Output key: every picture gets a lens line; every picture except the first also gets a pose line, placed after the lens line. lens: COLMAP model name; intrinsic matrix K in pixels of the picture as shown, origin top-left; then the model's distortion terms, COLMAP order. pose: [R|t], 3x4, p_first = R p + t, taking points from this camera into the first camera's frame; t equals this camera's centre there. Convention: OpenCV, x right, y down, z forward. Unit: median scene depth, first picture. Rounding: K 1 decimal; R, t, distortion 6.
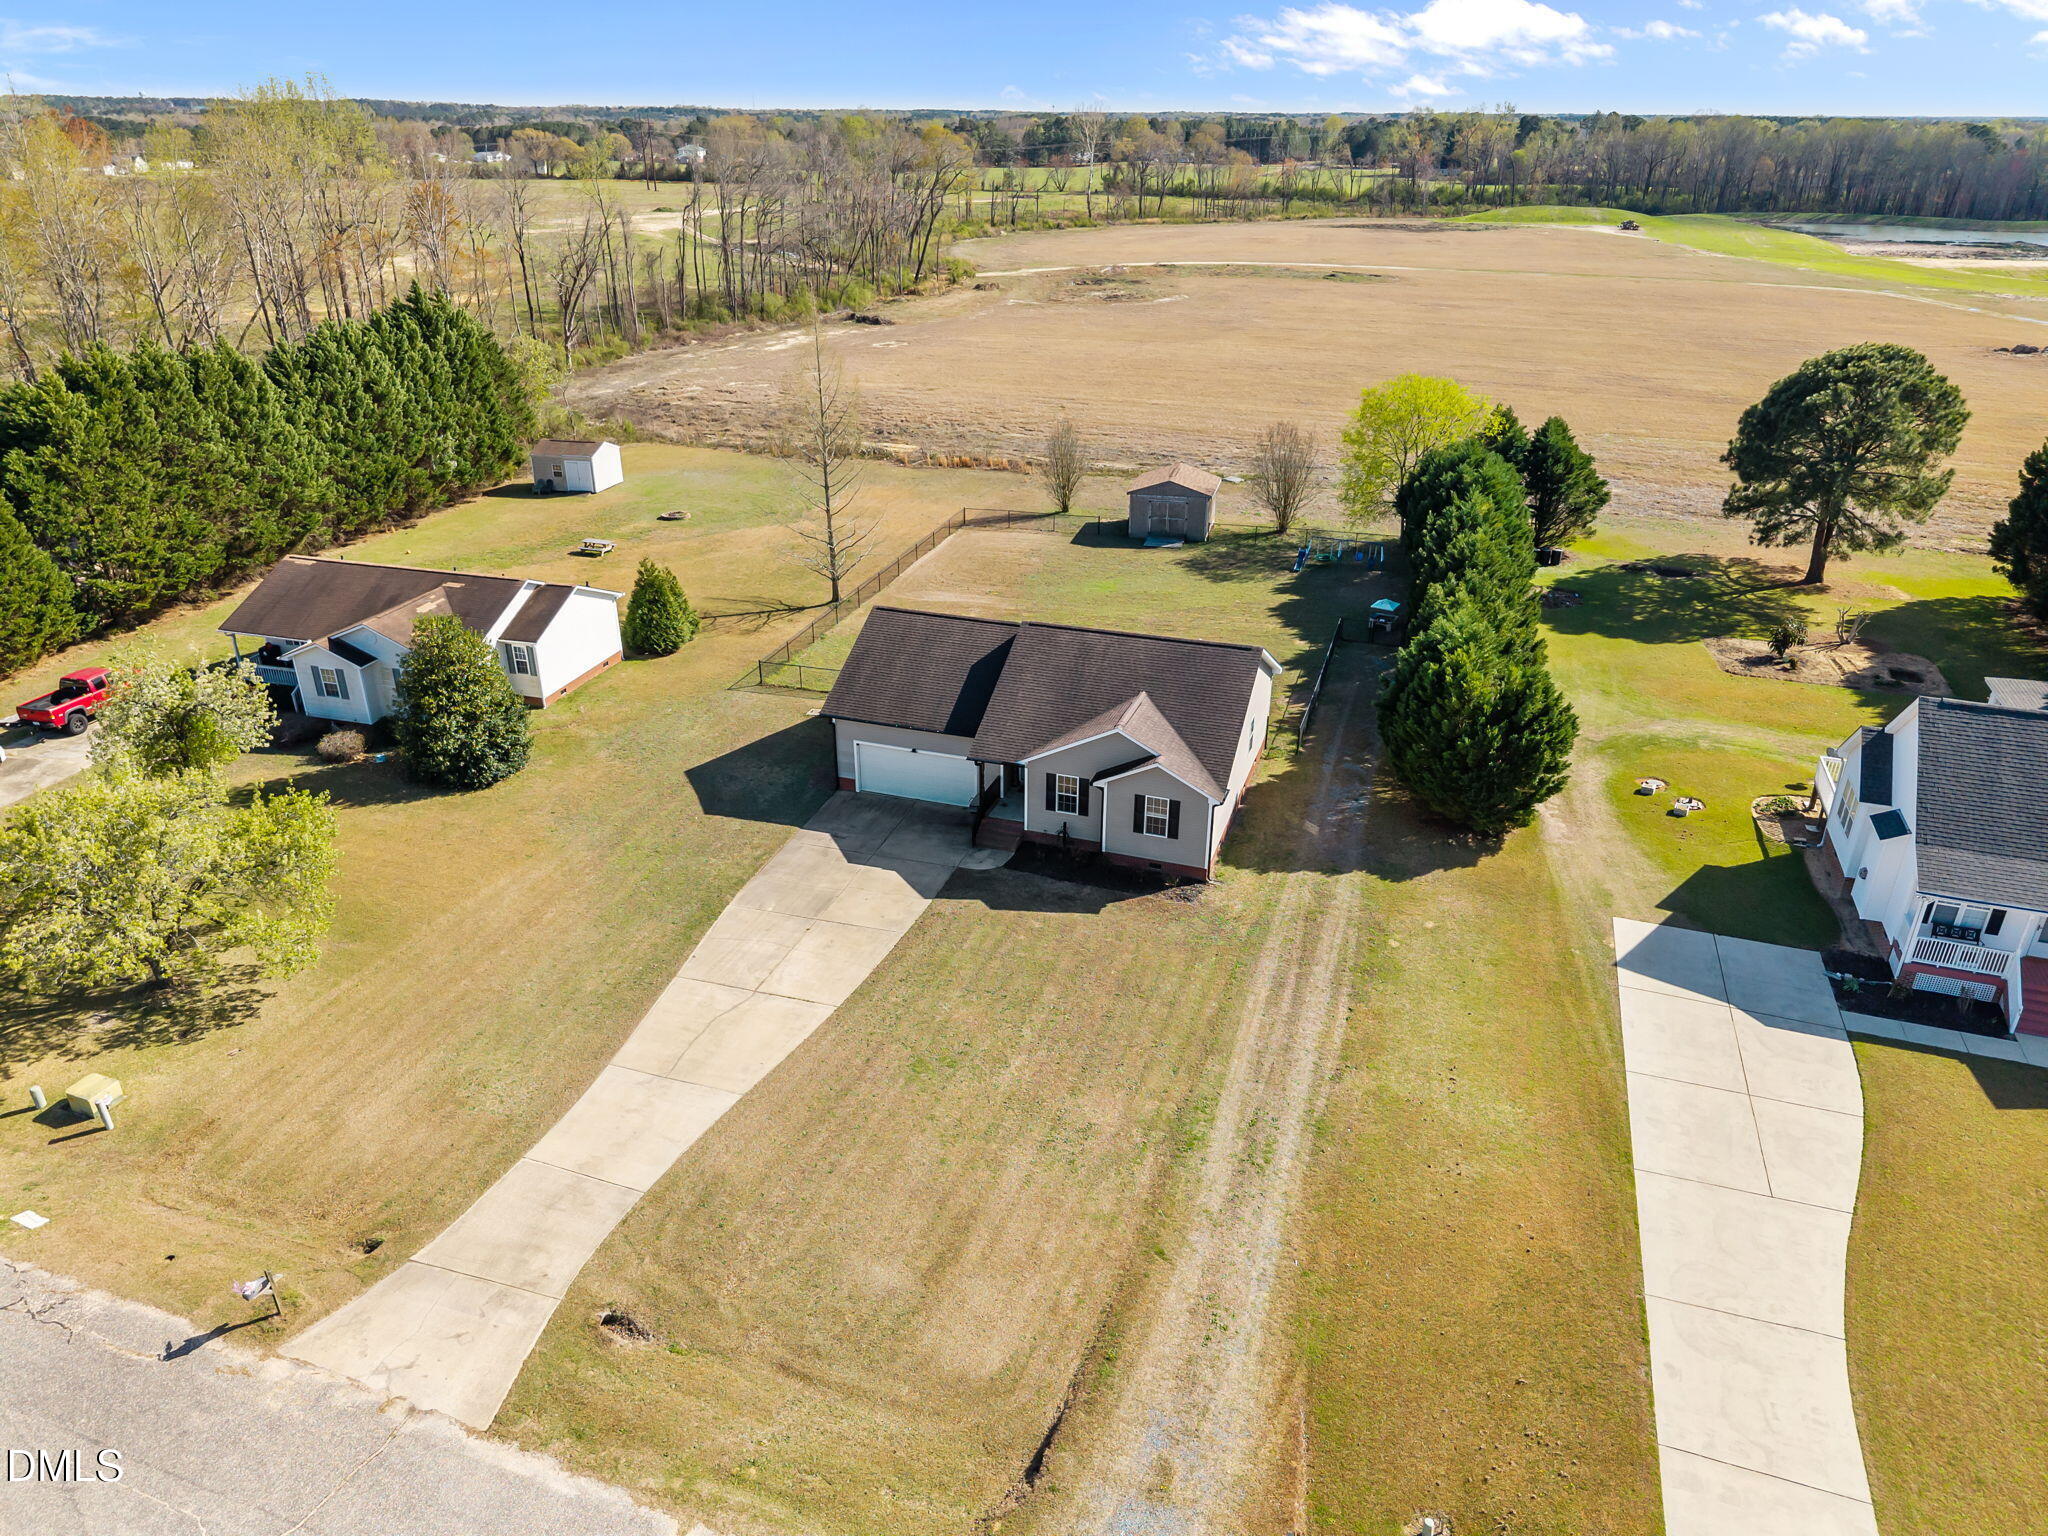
lens RADIAL K [[1401.6, 0, 1024.0], [0, 1401.6, 768.0], [0, 0, 1]] dist [0.004295, -0.001730]
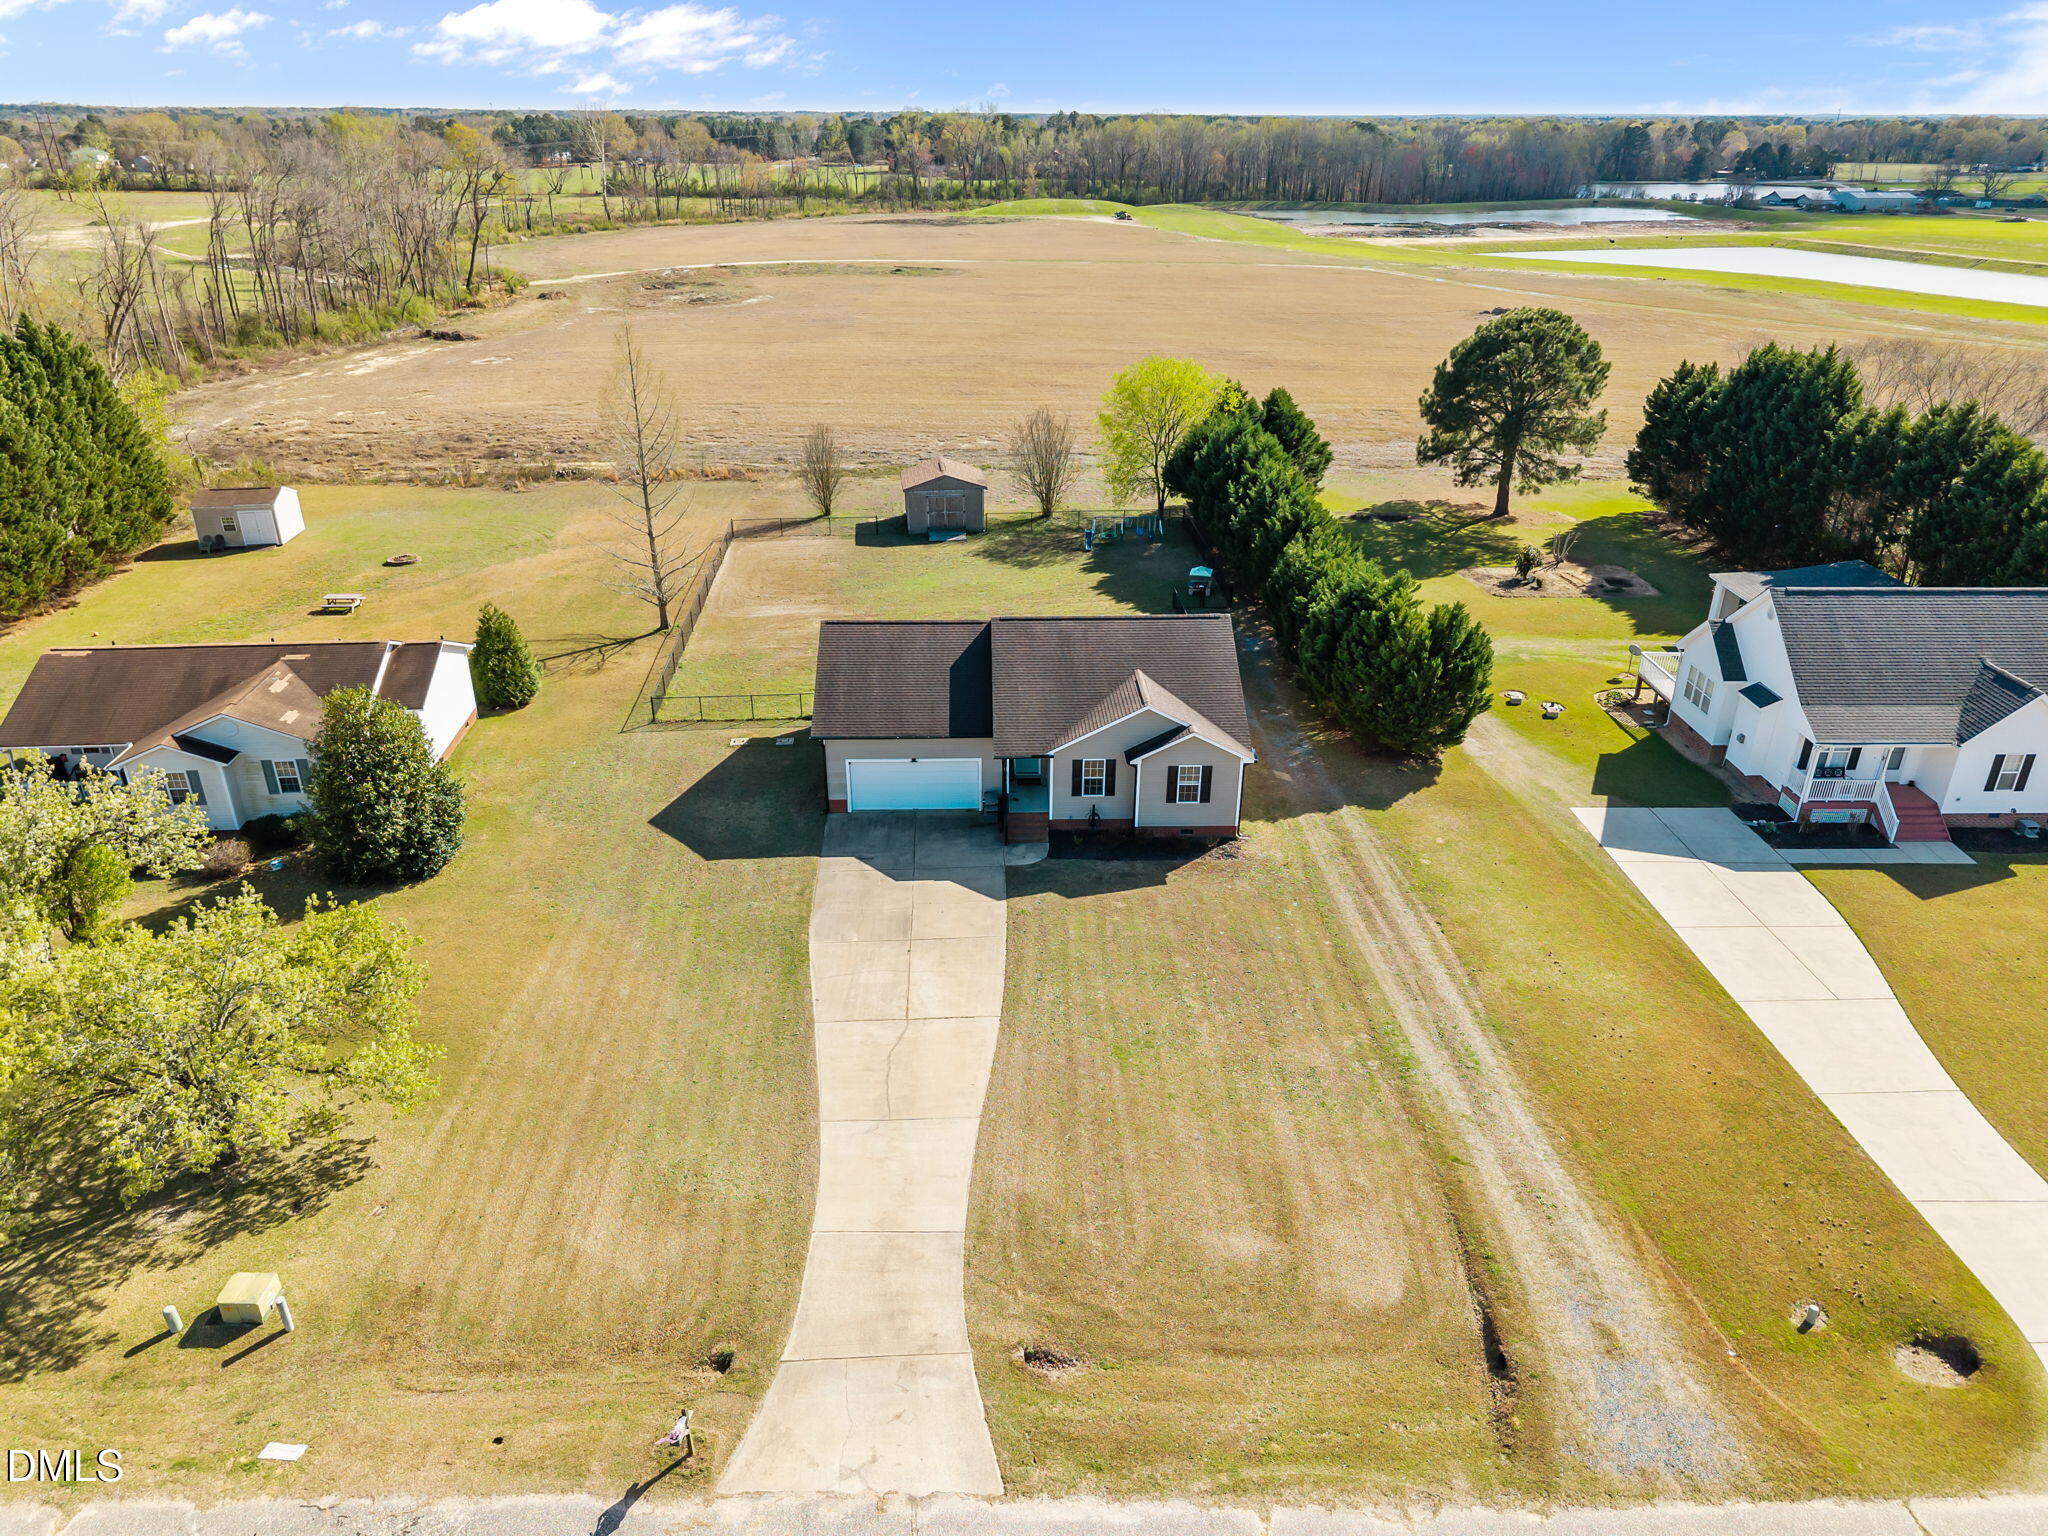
lens RADIAL K [[1401.6, 0, 1024.0], [0, 1401.6, 768.0], [0, 0, 1]] dist [0.004295, -0.001730]
pose [[0.935255, -0.150113, 0.320567, -0.237849], [0.149806, 0.988379, 0.025770, -0.015274], [-0.320710, 0.023922, 0.946875, 0.031365]]
